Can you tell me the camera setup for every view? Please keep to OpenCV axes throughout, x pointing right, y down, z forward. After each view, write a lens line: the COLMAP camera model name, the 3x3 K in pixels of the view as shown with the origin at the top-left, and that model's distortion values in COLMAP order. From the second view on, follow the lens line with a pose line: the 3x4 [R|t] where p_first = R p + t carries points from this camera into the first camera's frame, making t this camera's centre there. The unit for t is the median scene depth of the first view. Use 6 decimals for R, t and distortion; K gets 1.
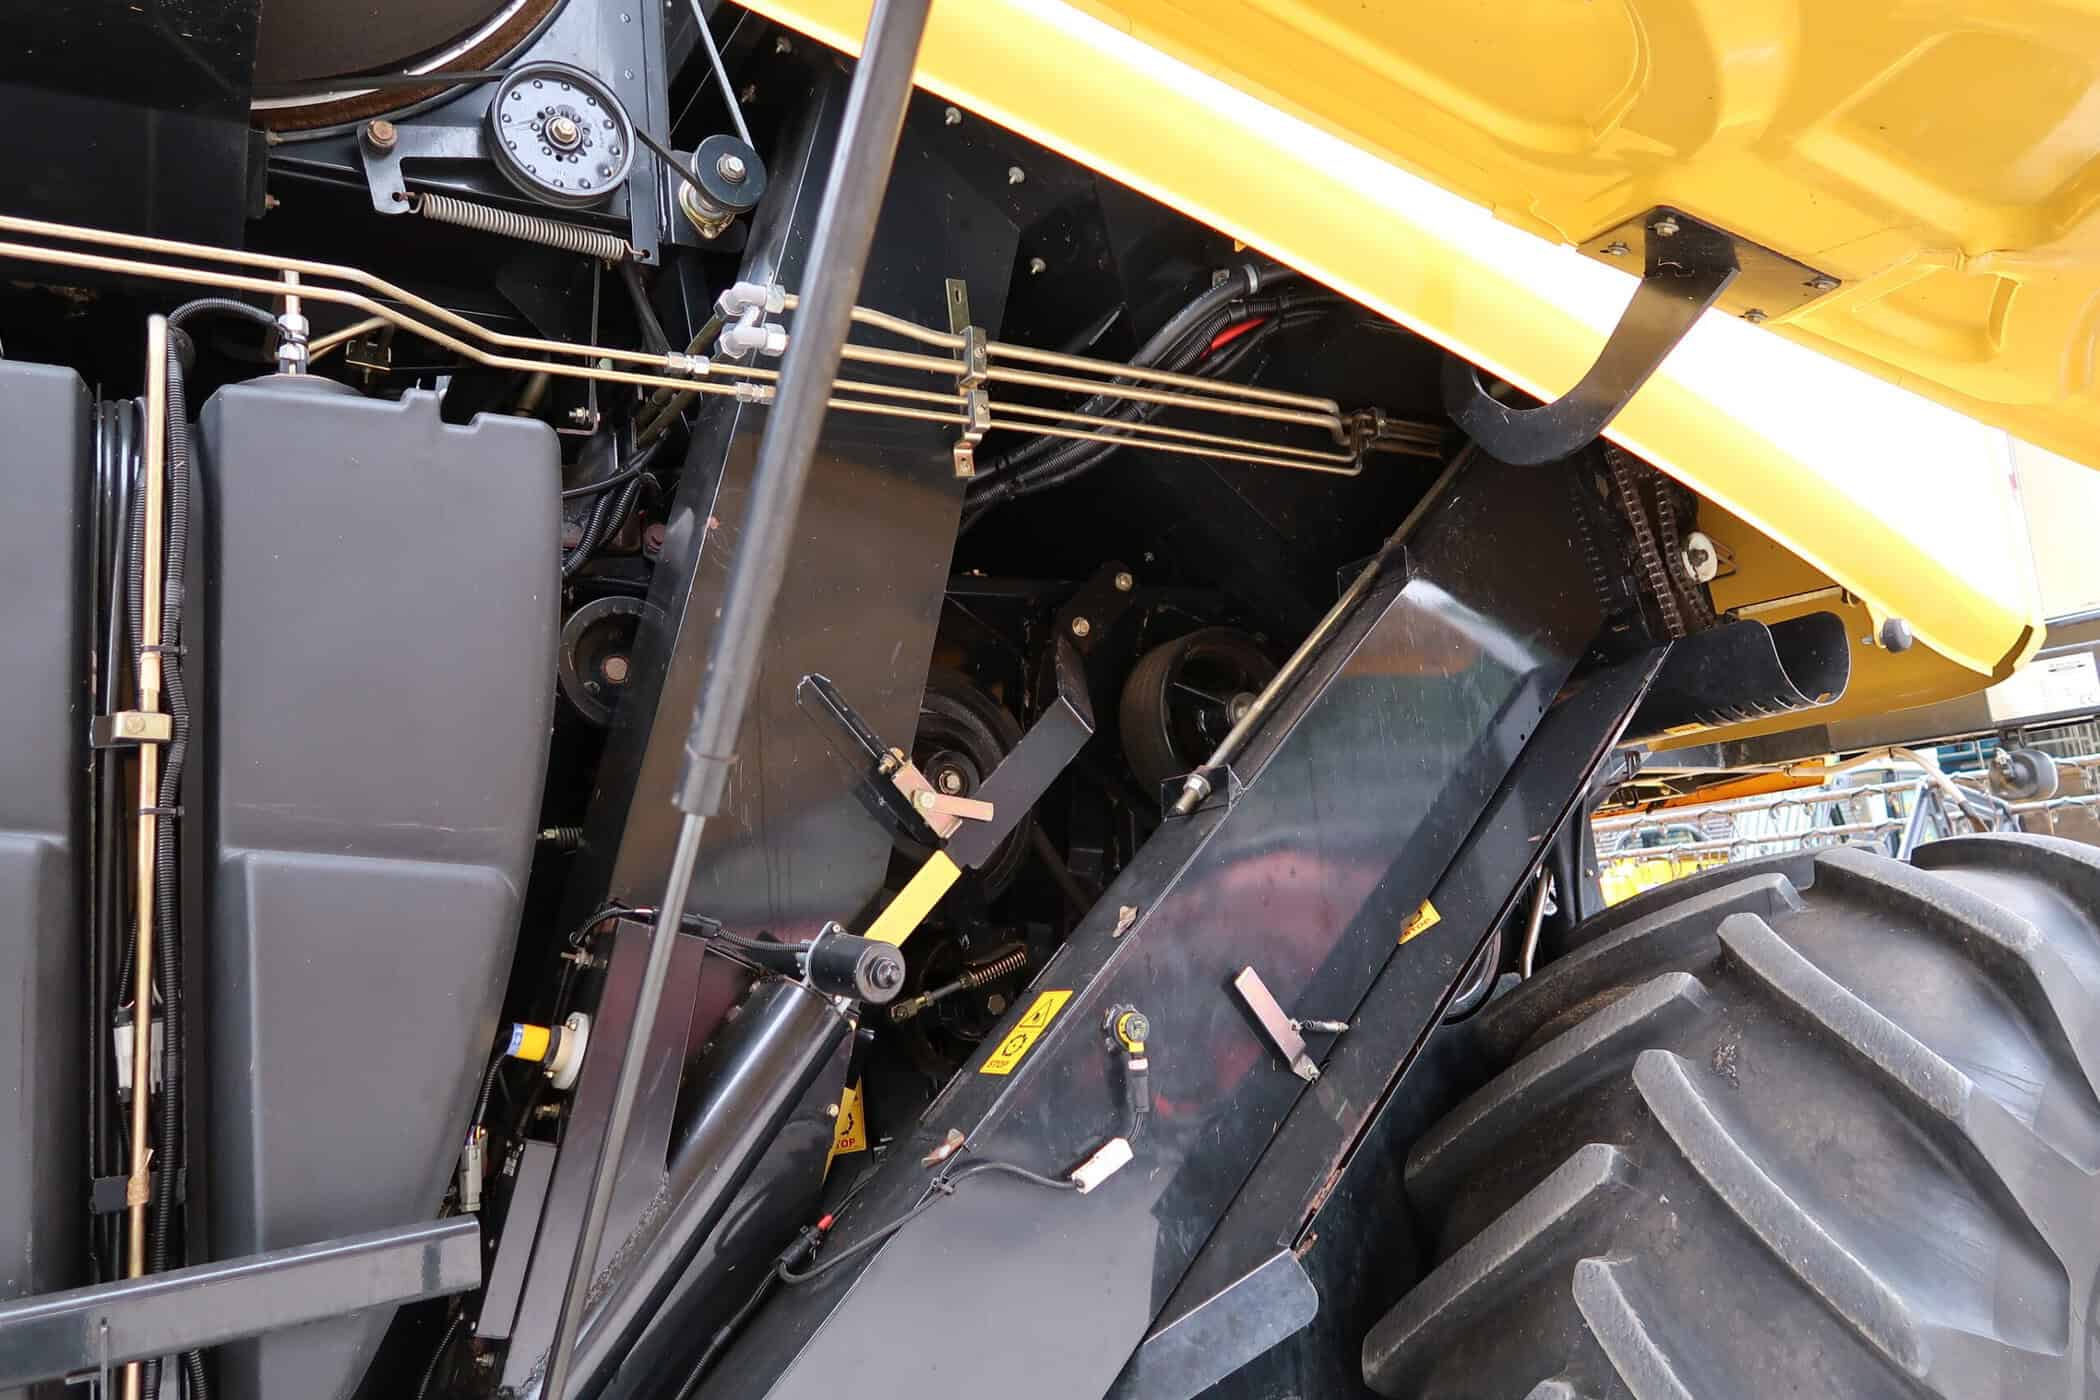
lens RADIAL K [[1433.7, 0, 1057.3], [0, 1433.7, 700.8], [0, 0, 1]] dist [-0.005758, 0.002394]
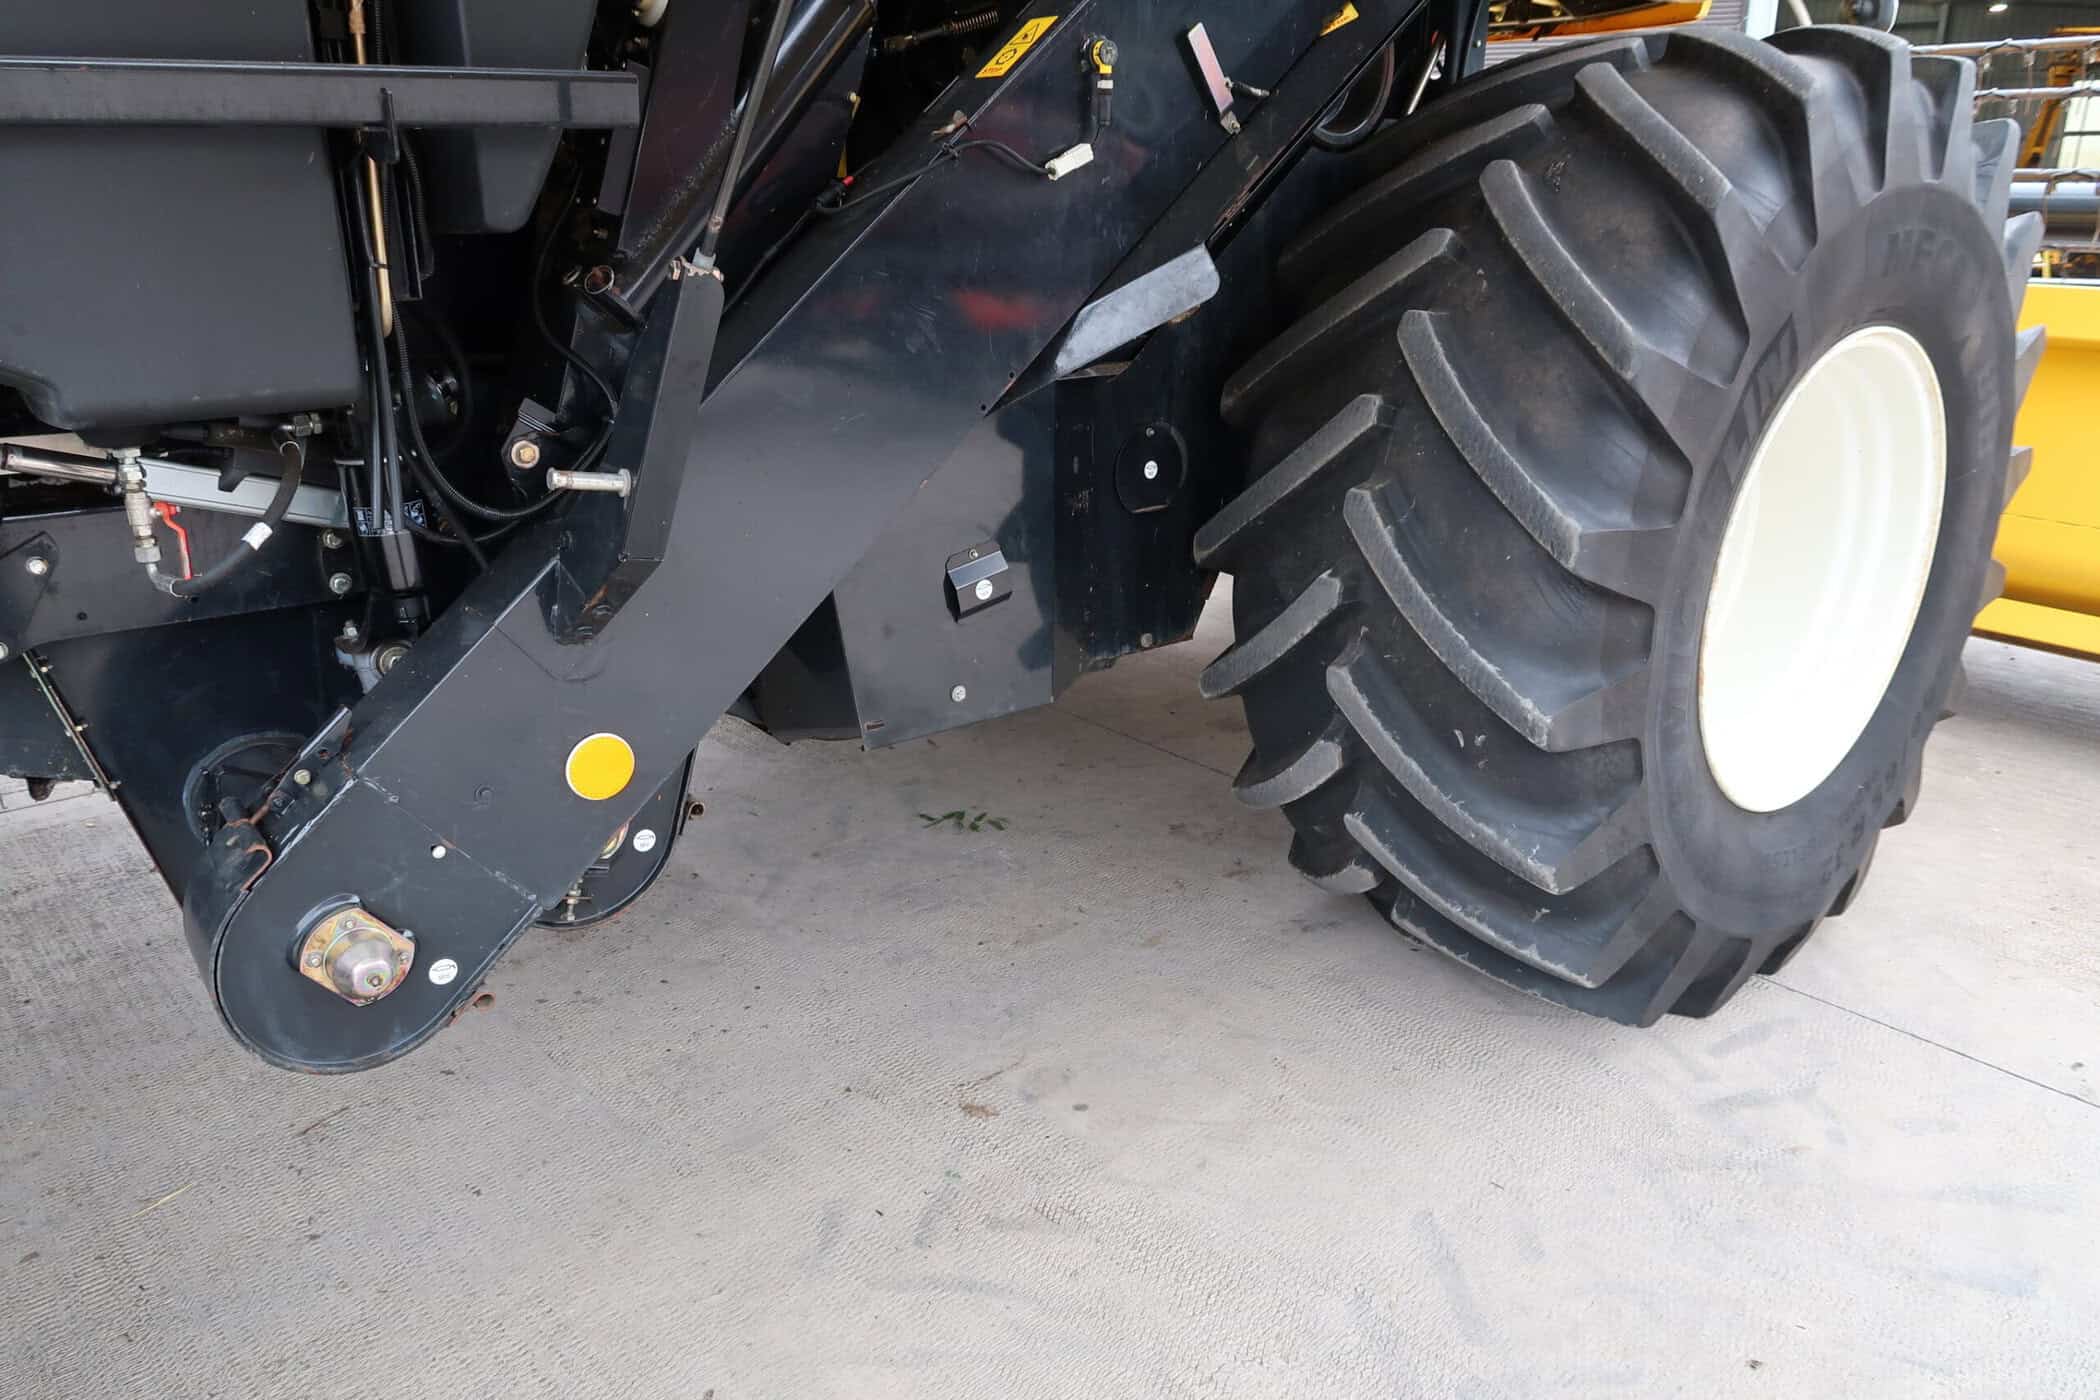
lens RADIAL K [[1447.2, 0, 1044.4], [0, 1447.2, 706.0], [0, 0, 1]] dist [-0.027094, 0.008341]
pose [[0.989868, 0.065112, 0.126178, -0.108900], [-0.117101, 0.876929, 0.466136, 0.142083], [-0.080298, -0.476189, 0.875669, -0.307137]]
